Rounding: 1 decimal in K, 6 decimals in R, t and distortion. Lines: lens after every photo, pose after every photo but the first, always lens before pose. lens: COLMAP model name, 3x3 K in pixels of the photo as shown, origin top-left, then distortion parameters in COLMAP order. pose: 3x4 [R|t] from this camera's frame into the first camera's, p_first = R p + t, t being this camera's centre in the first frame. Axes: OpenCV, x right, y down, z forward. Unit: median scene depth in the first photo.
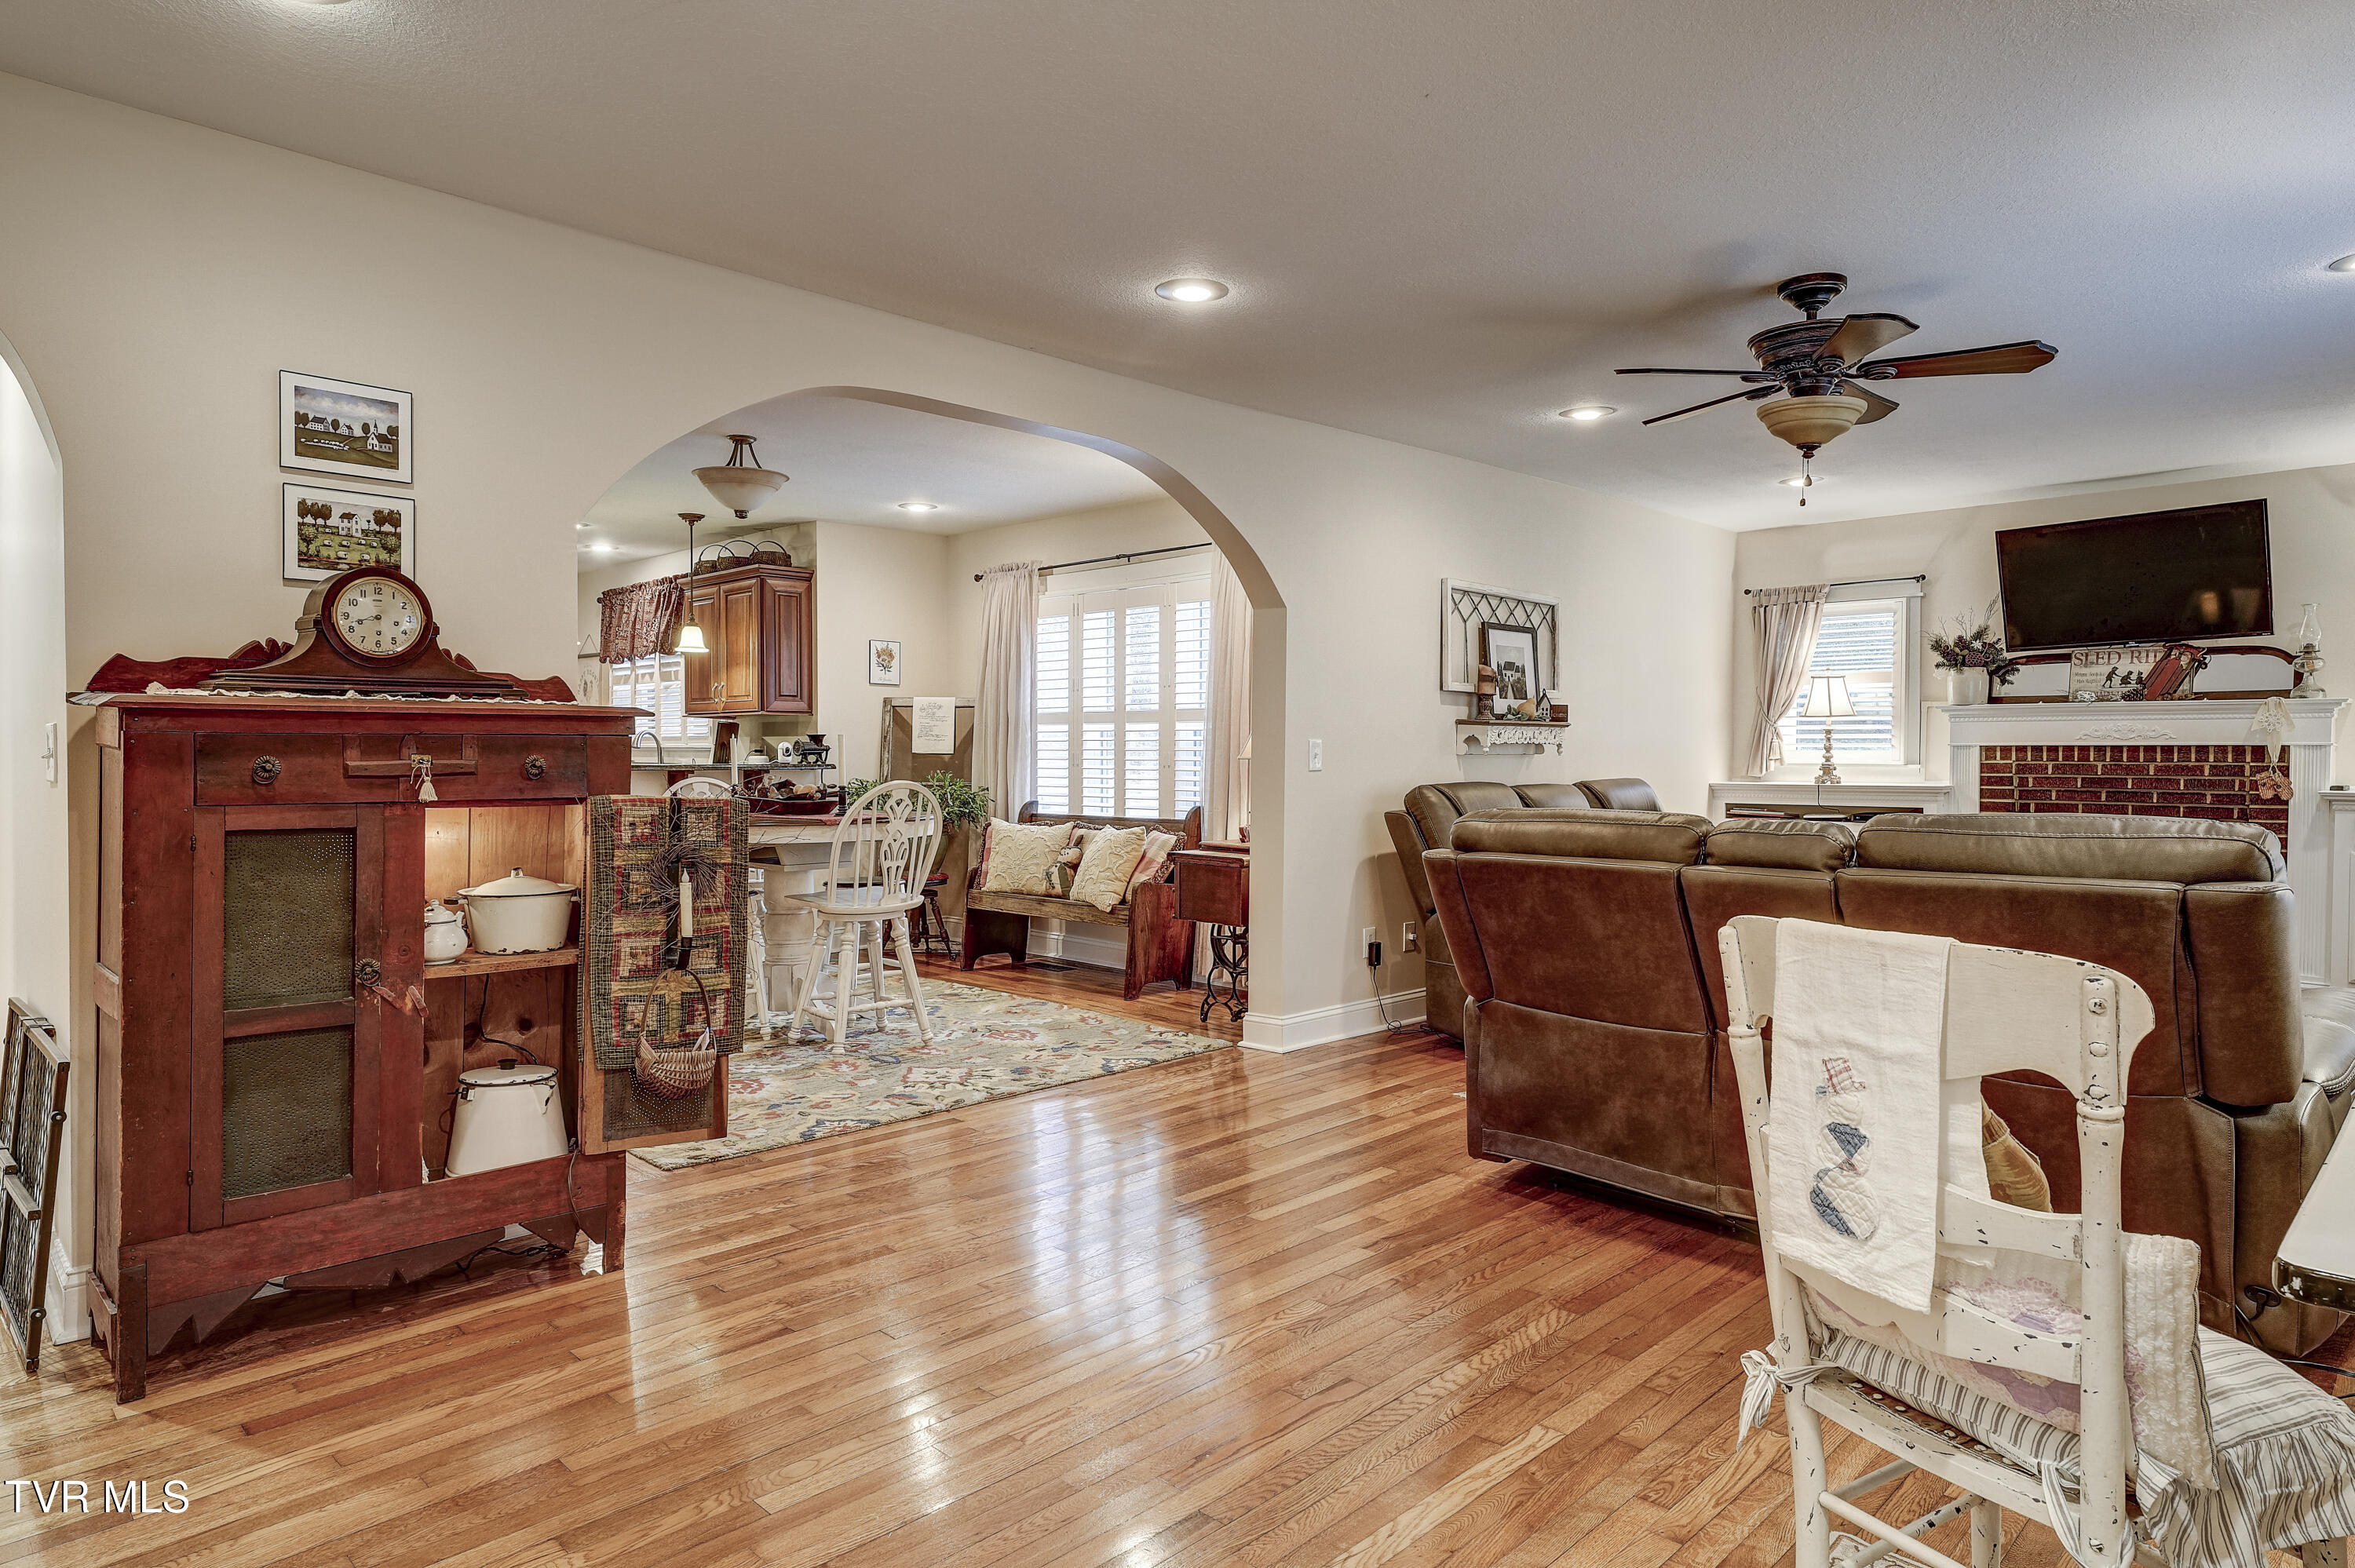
lens RADIAL K [[1359.7, 0, 1157.8], [0, 1359.7, 783.7], [0, 0, 1]] dist [-0.003296, -0.000438]
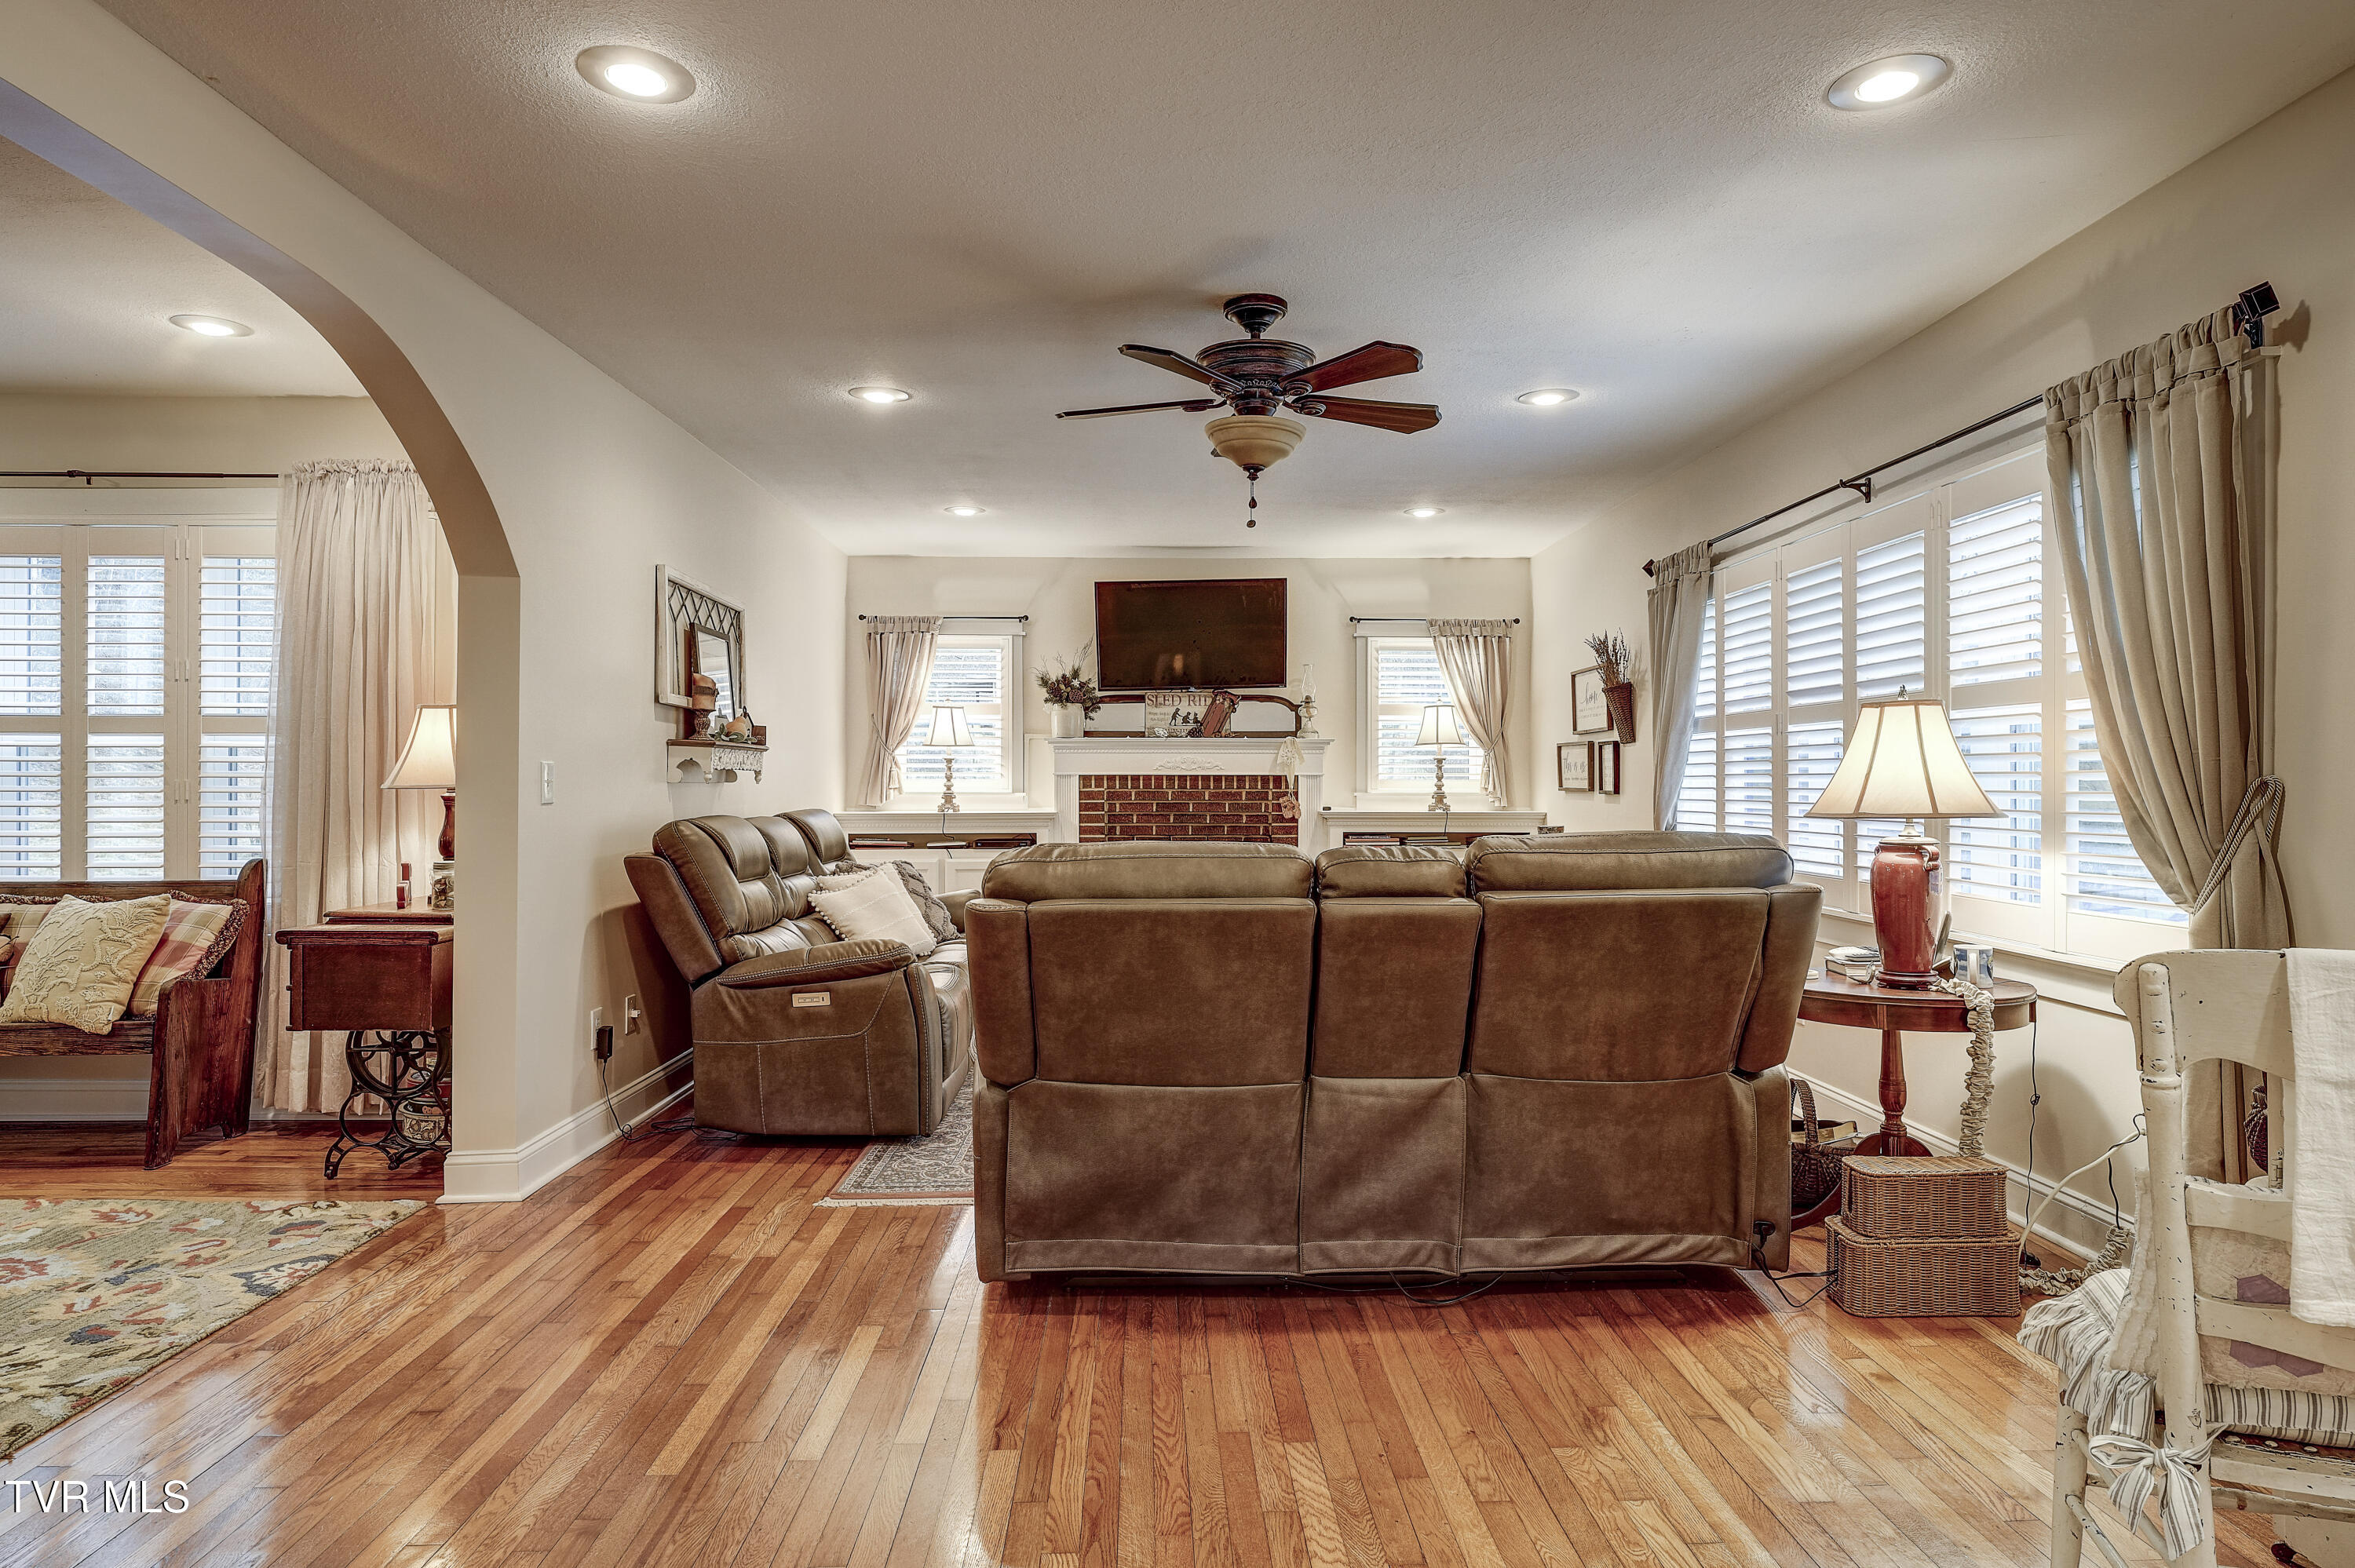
lens RADIAL K [[1359.7, 0, 1181.6], [0, 1359.7, 786.7], [0, 0, 1]] dist [-0.003296, -0.000438]
pose [[0.678477, -0.001867, 0.734619, -0.155870], [0.017494, 0.999754, -0.013617, -0.002233], [-0.734413, 0.022090, 0.678343, 0.205225]]
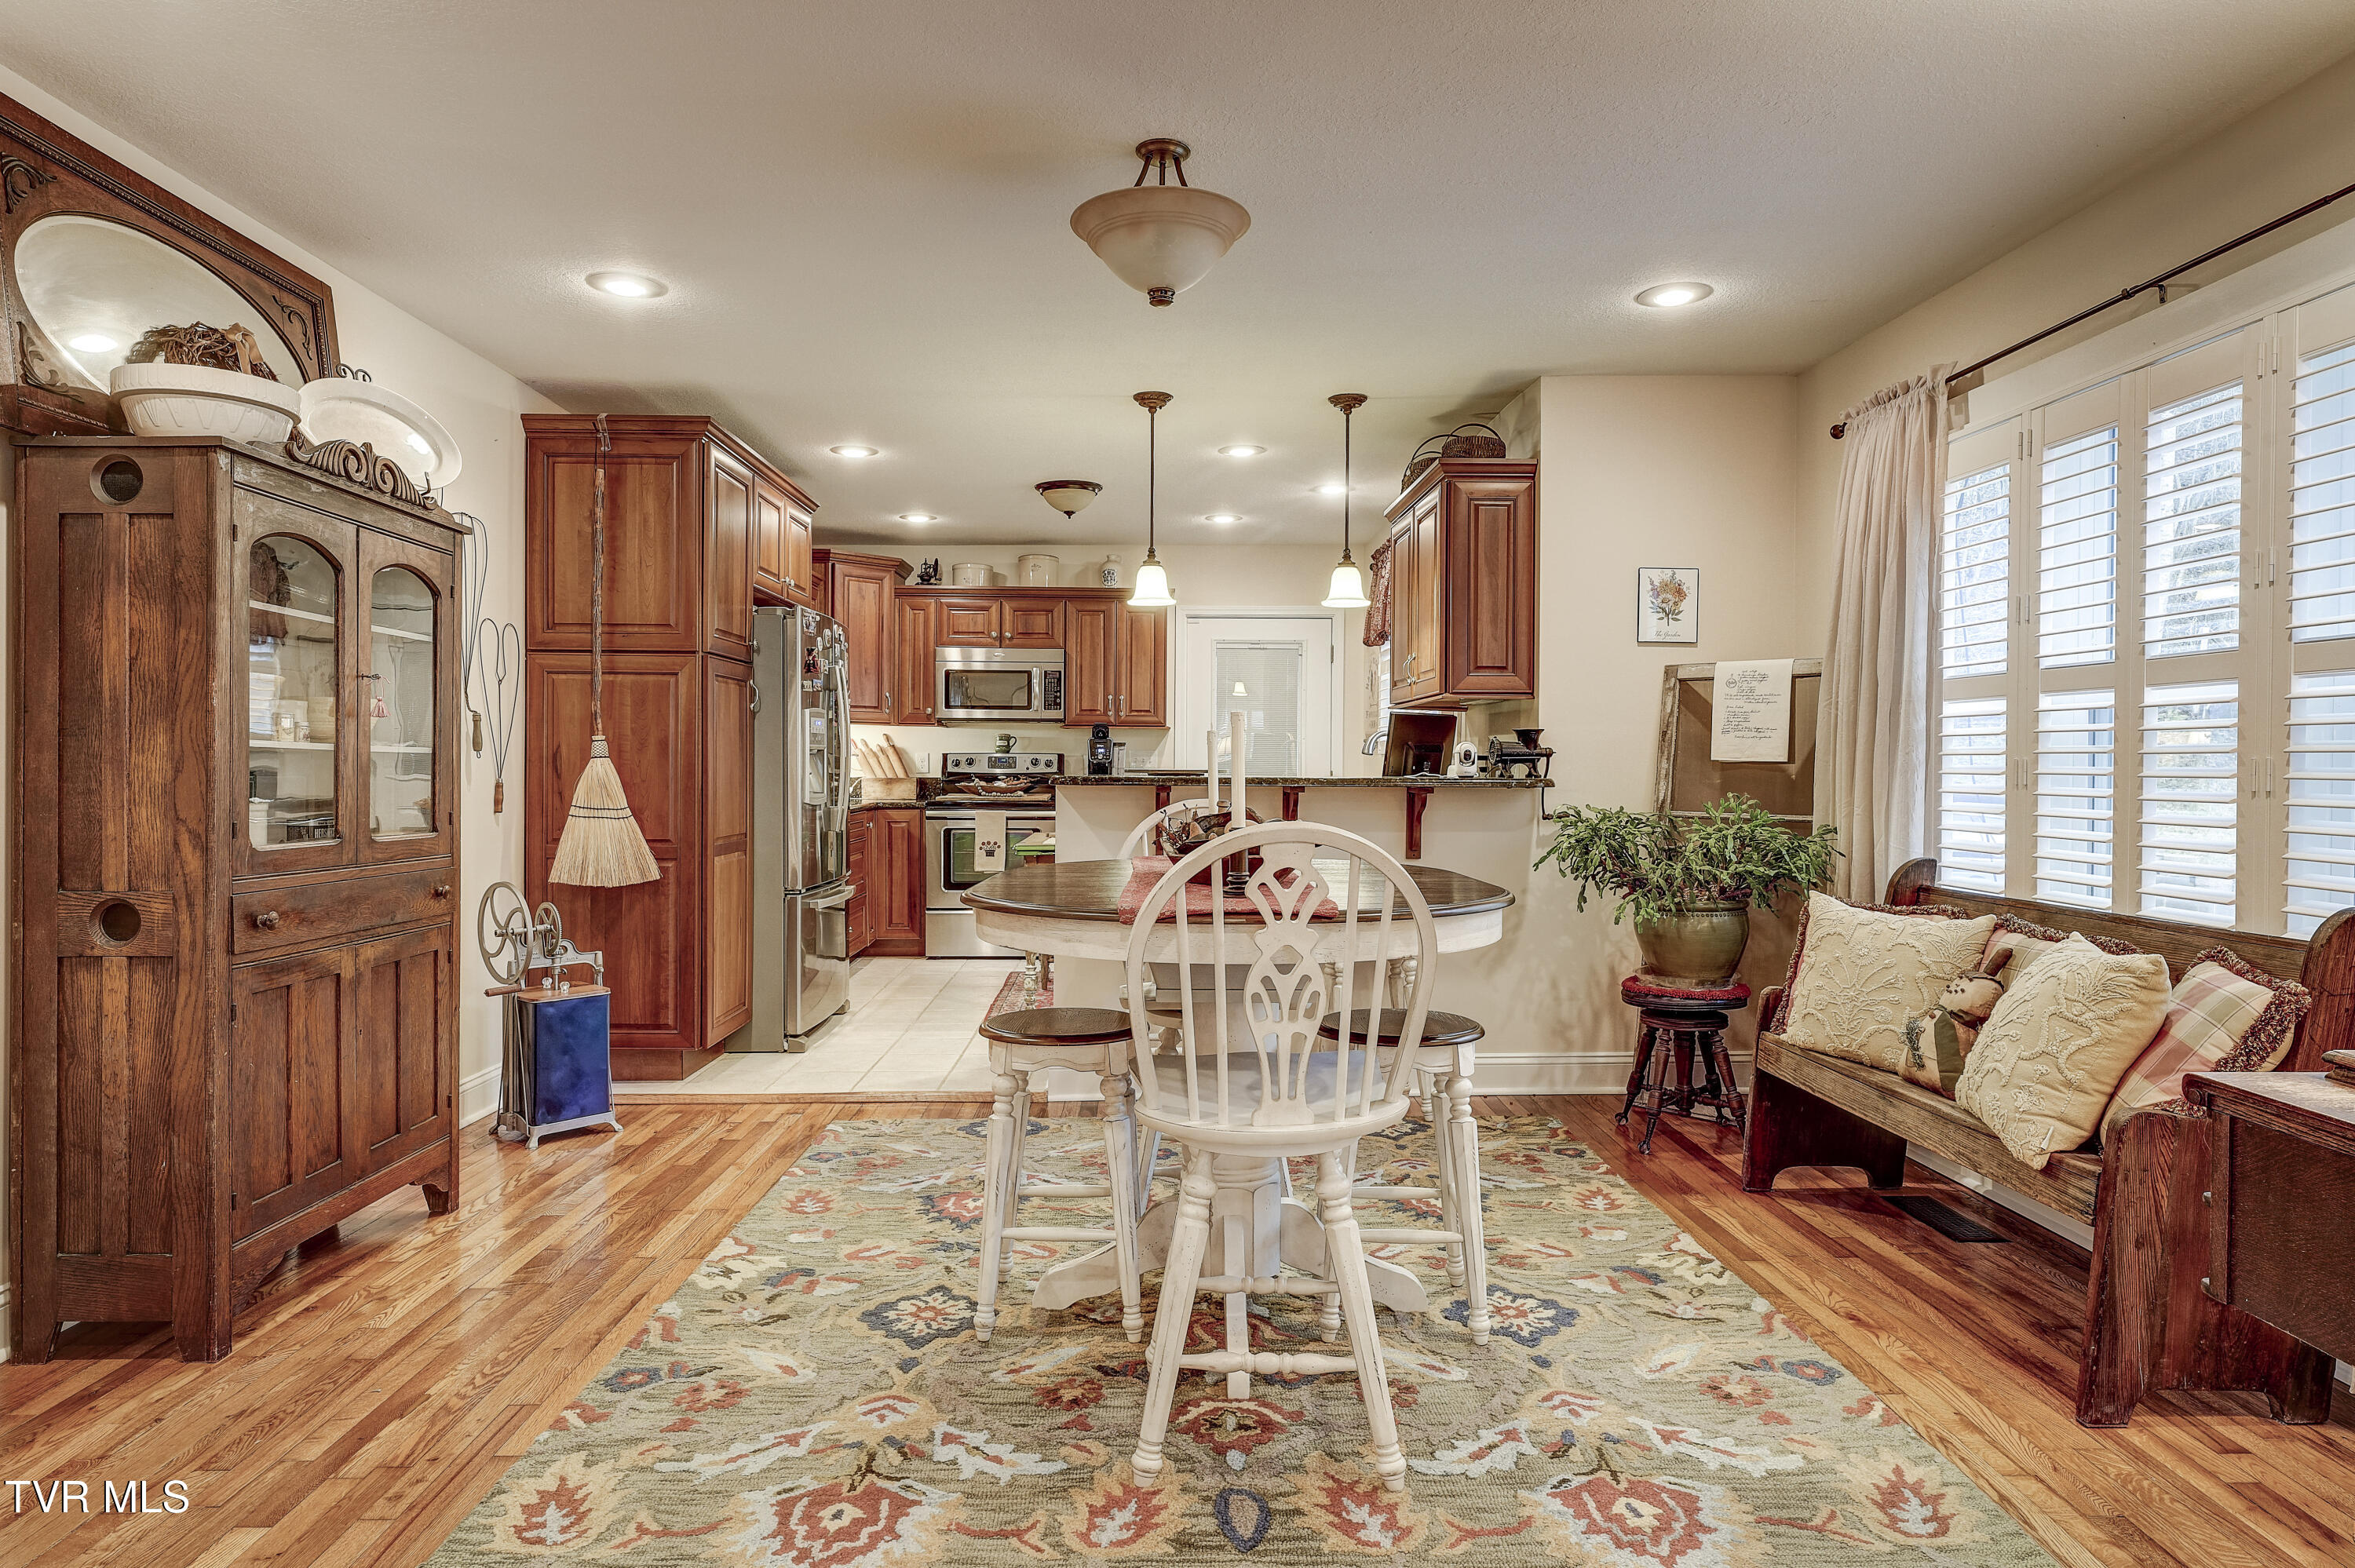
lens RADIAL K [[1332.6, 0, 1167.7], [0, 1332.6, 773.8], [0, 0, 1]] dist [-0.000314, -0.001059]
pose [[0.732998, 0.008094, -0.680183, 0.037861], [-0.019934, 0.999755, -0.009585, -0.008925], [0.679939, 0.020584, 0.732980, 0.541669]]
